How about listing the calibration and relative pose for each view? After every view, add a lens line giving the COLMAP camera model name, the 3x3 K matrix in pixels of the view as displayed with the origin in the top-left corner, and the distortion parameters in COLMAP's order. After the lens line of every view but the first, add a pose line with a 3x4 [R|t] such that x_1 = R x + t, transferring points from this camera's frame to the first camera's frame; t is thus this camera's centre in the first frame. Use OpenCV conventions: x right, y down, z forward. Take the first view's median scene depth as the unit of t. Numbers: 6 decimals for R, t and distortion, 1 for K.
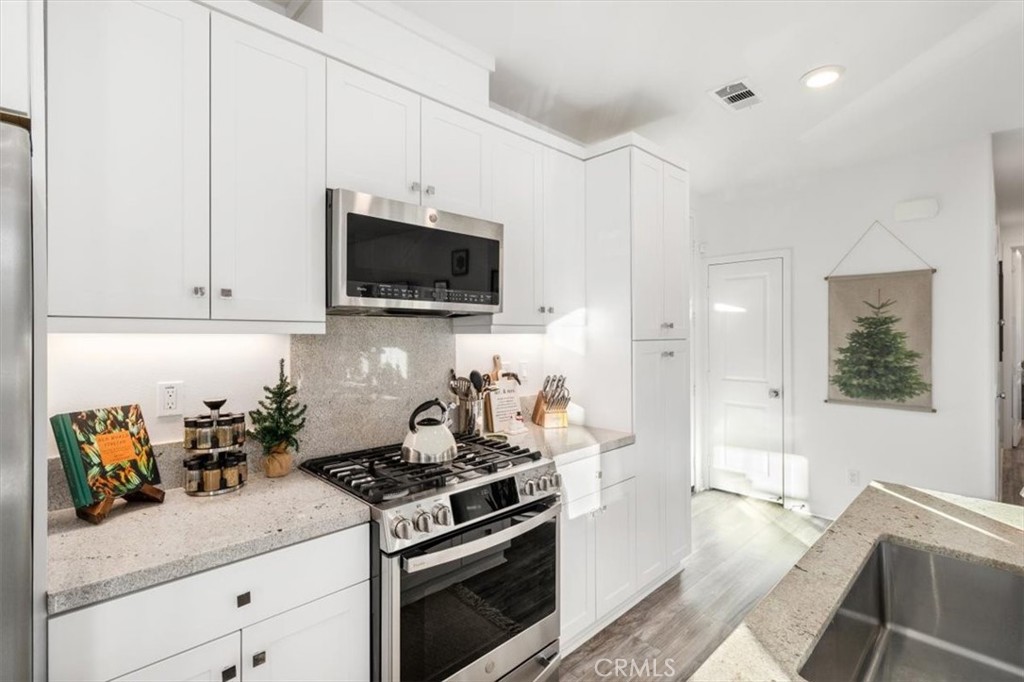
lens RADIAL K [[475.9, 0, 511.6], [0, 475.9, 336.2], [0, 0, 1]] dist [0.000257, 0.000160]
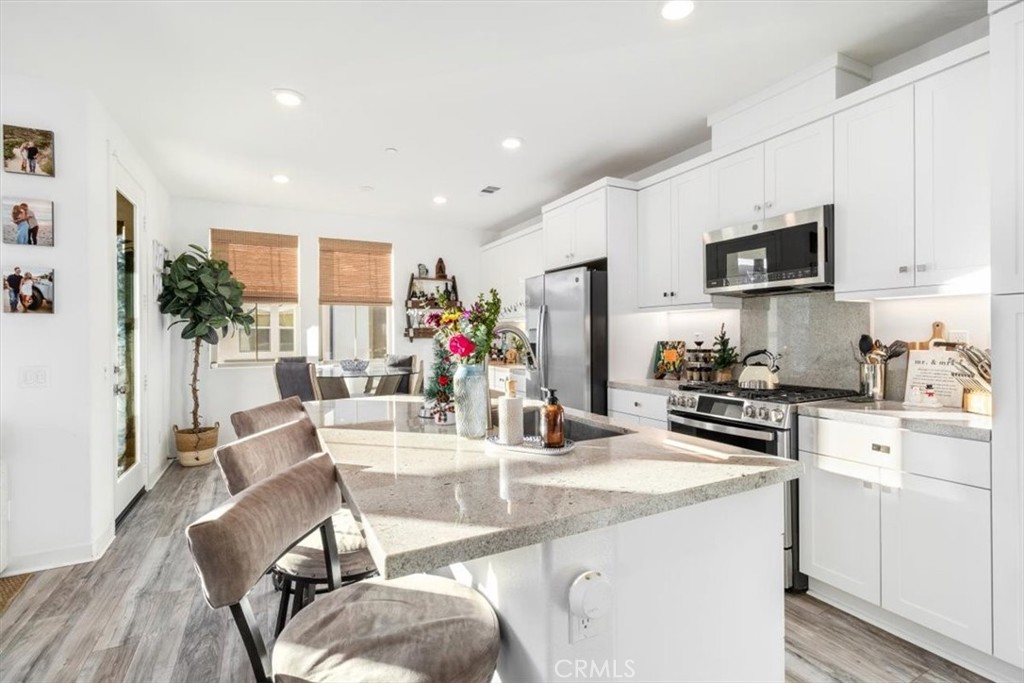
lens RADIAL K [[475.9, 0, 511.6], [0, 475.9, 336.7], [0, 0, 1]] dist [0.000257, 0.000160]
pose [[-0.290498, 0.007836, -0.956844, 1.783806], [0.007682, 0.999953, 0.005857, 0.095586], [0.956845, -0.005649, -0.290544, 0.838309]]
